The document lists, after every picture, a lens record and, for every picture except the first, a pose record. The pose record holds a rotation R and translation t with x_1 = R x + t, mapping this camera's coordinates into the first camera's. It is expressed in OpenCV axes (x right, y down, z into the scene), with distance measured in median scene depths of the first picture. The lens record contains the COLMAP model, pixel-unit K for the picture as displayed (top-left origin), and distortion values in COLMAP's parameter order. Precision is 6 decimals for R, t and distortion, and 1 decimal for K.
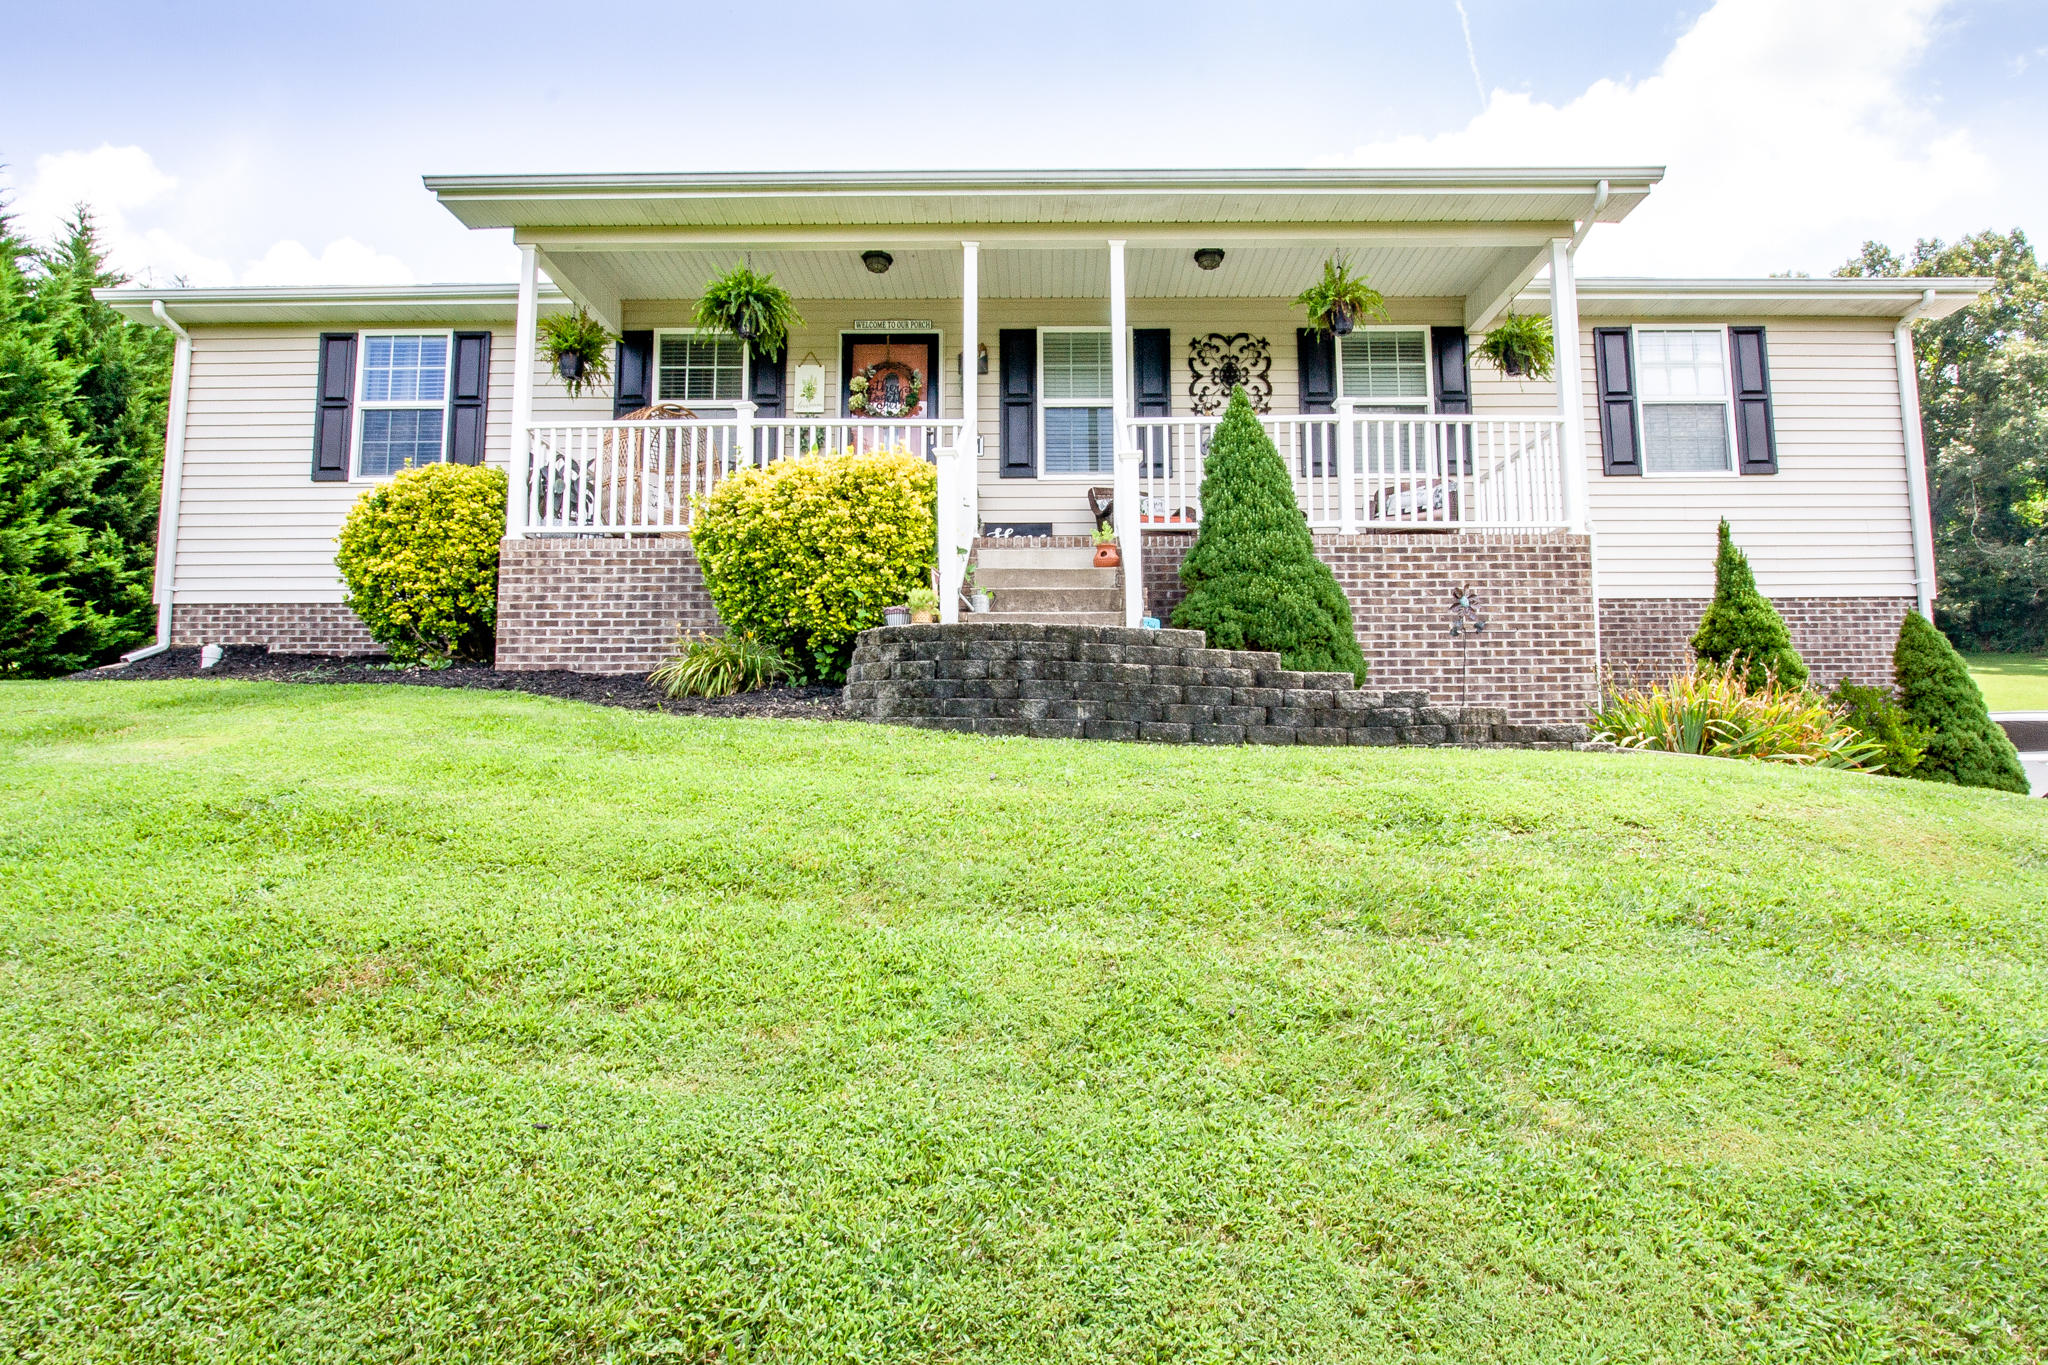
lens RADIAL K [[1104.0, 0, 1023.9], [0, 1104.0, 688.9], [0, 0, 1]] dist [-0.005556, -0.010482]
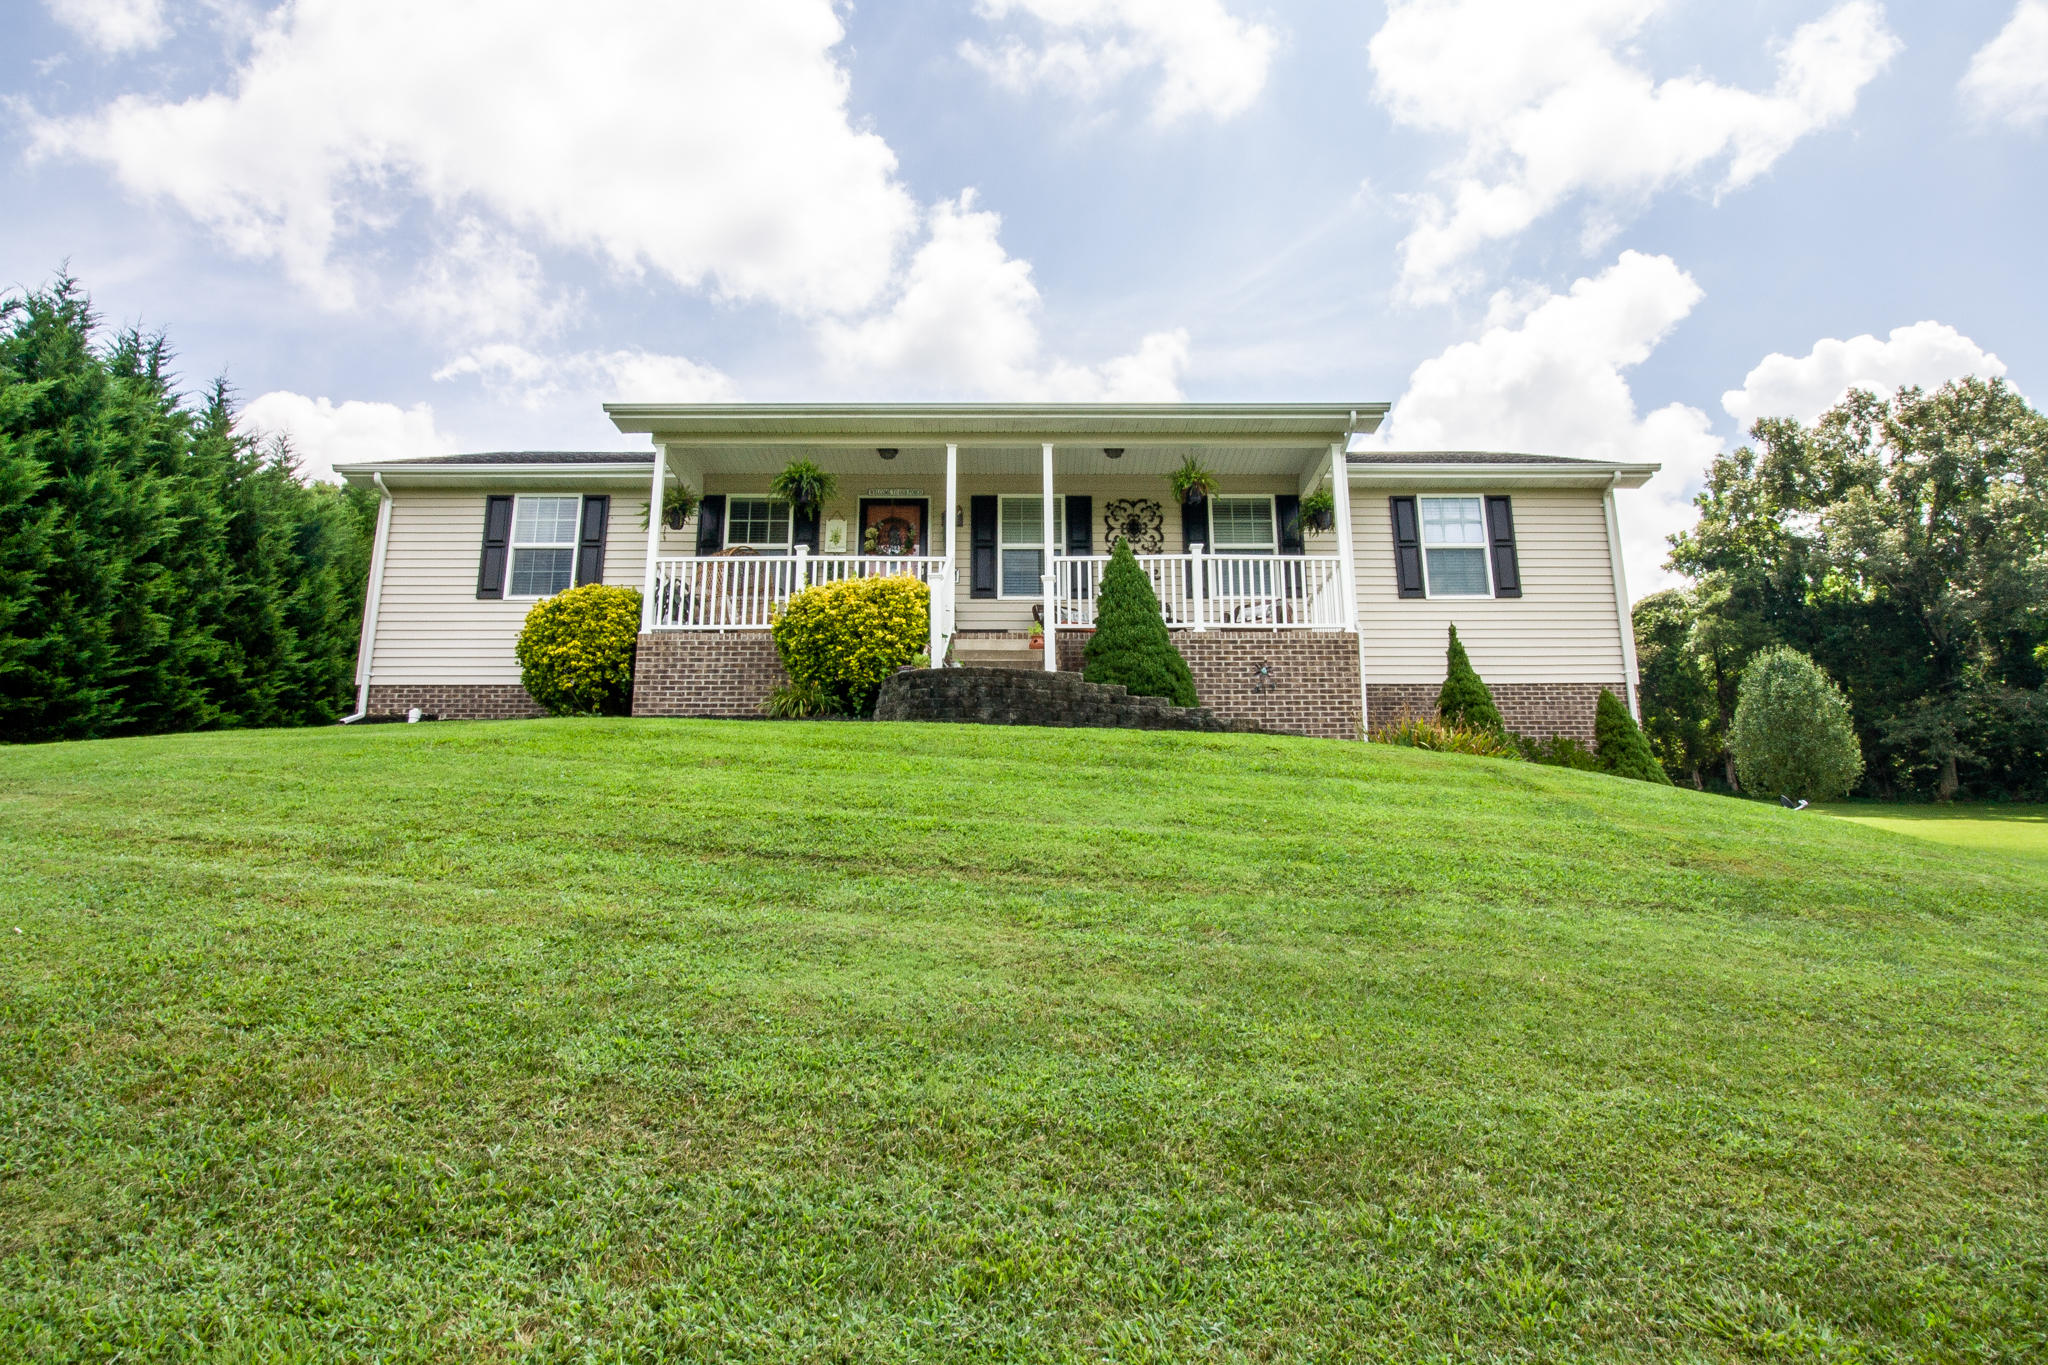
lens RADIAL K [[1299.7, 0, 1021.7], [0, 1299.7, 670.9], [0, 0, 1]] dist [-0.021024, 0.005284]
pose [[0.999933, 0.003284, 0.011080, 0.025816], [-0.001520, 0.987823, -0.155576, 0.161781], [-0.011456, 0.155549, 0.987762, -0.637726]]
